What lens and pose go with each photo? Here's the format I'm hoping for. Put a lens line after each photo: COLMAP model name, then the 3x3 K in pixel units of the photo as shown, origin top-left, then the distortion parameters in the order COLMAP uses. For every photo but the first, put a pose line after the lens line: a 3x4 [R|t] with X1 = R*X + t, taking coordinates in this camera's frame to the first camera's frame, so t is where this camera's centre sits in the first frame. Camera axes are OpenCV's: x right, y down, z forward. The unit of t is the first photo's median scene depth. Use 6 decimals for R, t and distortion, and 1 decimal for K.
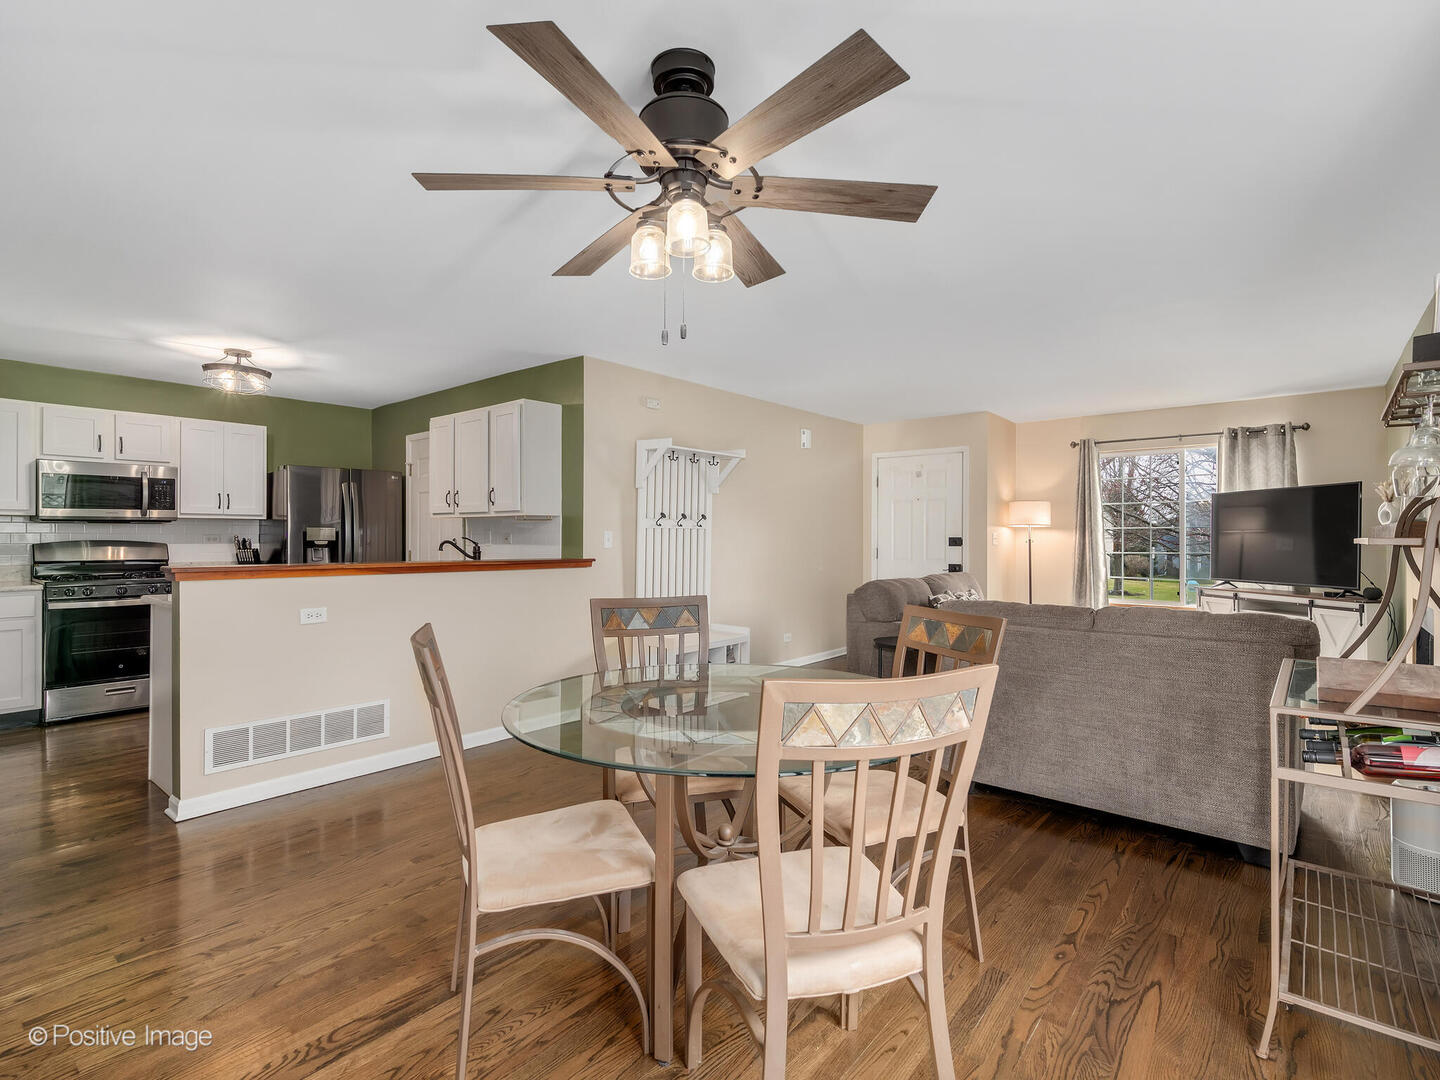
lens RADIAL K [[708.6, 0, 709.2], [0, 708.6, 536.4], [0, 0, 1]] dist [-0.010689, 0.000858]
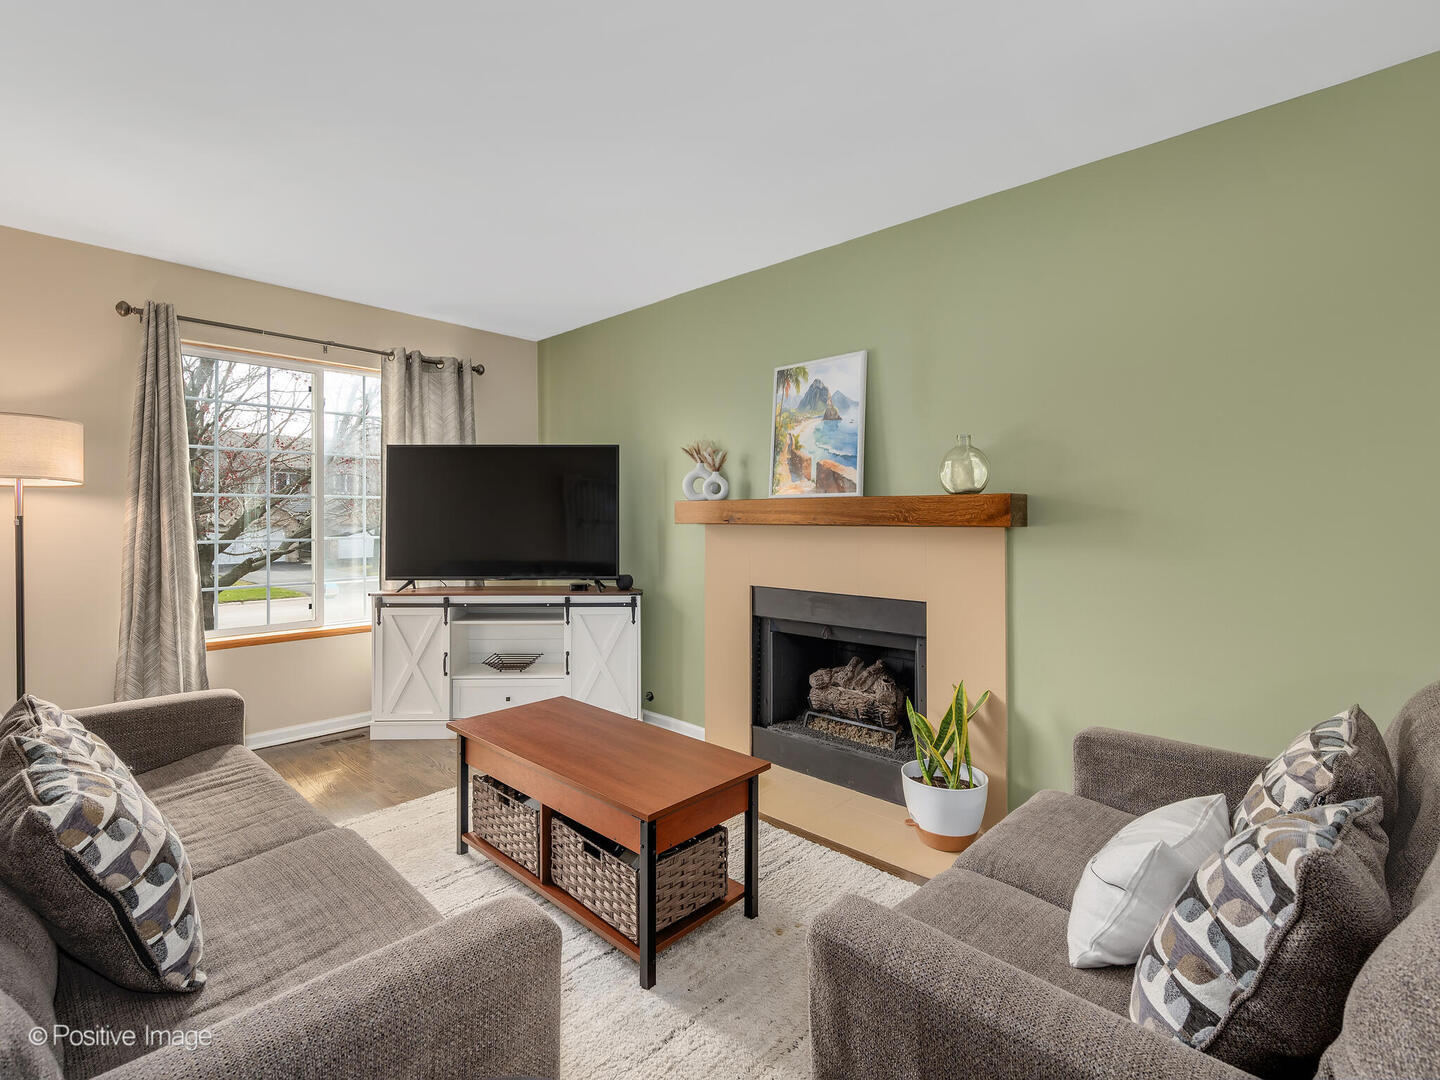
lens RADIAL K [[660.9, 0, 689.4], [0, 660.9, 506.7], [0, 0, 1]] dist [-0.001944, 0.000061]
pose [[0.073945, 0.013537, 0.997170, 0.150093], [-0.001944, 0.999908, -0.013430, 0.002895], [-0.997260, -0.000946, 0.073965, 0.746388]]
